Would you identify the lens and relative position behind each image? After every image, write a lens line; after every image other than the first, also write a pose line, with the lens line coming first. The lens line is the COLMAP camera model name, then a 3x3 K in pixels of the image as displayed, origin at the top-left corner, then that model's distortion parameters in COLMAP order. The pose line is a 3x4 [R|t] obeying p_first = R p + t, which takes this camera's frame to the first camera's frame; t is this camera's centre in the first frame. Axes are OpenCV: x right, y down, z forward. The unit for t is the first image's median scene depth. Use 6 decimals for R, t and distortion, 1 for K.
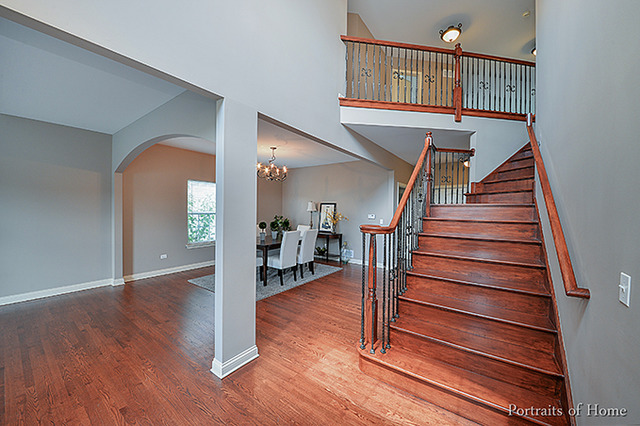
lens RADIAL K [[237.5, 0, 321.1], [0, 237.5, 206.9], [0, 0, 1]] dist [0.000372, 0.000002]
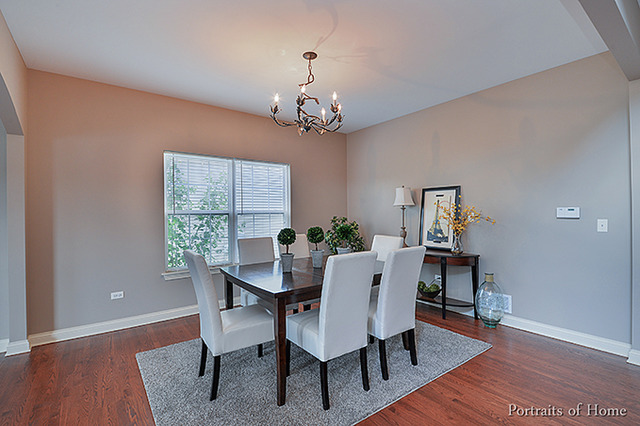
lens RADIAL K [[295.9, 0, 320.0], [0, 295.9, 213.0], [0, 0, 1]] dist [0.000205, -0.000096]
pose [[0.954123, -0.024685, -0.298395, -0.025653], [0.025469, 0.999675, -0.001262, 0.031518], [0.298330, -0.006396, 0.954442, 0.413689]]
